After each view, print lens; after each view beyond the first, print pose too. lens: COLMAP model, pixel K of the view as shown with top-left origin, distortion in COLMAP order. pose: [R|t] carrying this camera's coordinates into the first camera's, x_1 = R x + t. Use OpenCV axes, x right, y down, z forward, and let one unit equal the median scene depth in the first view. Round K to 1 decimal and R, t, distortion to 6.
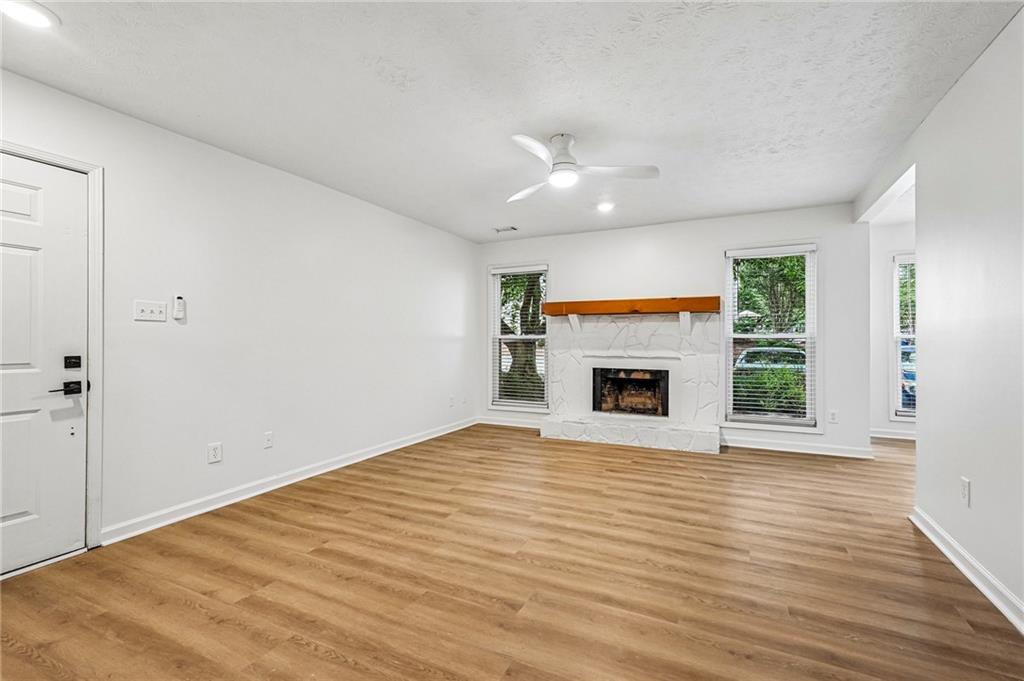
lens RADIAL K [[457.6, 0, 512.7], [0, 457.6, 344.3], [0, 0, 1]] dist [-0.009378, 0.011109]
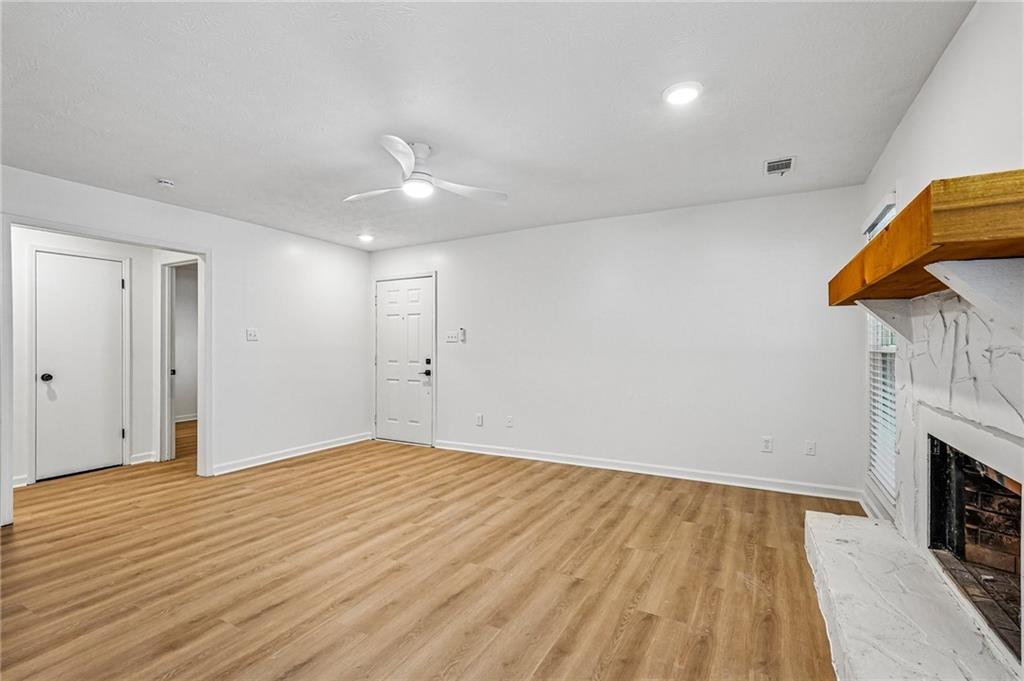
lens RADIAL K [[461.1, 0, 510.6], [0, 461.1, 342.4], [0, 0, 1]] dist [-0.008415, 0.011494]
pose [[-0.044459, -0.007176, -0.998985, 0.978519], [-0.006572, 0.999955, -0.006890, -0.032559], [0.998990, 0.006259, -0.044504, 1.132445]]
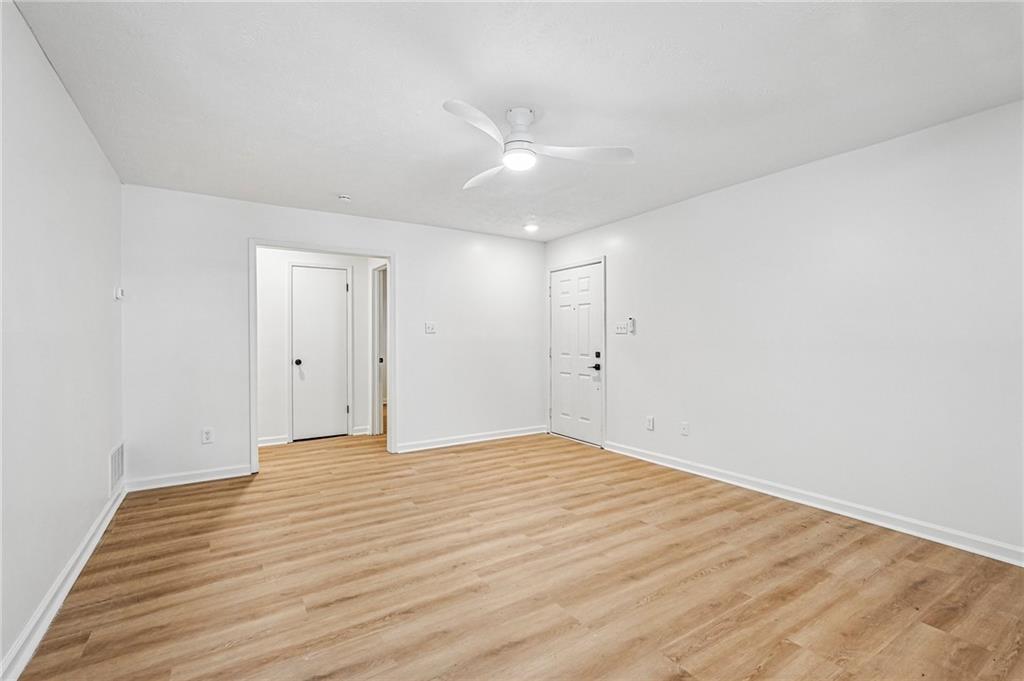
lens RADIAL K [[457.6, 0, 512.7], [0, 457.6, 335.4], [0, 0, 1]] dist [-0.006819, 0.009361]
pose [[-0.511515, -0.003441, -0.859267, 0.777172], [-0.004786, 0.999988, -0.001155, -0.034569], [0.859261, 0.003521, -0.511525, 1.302312]]
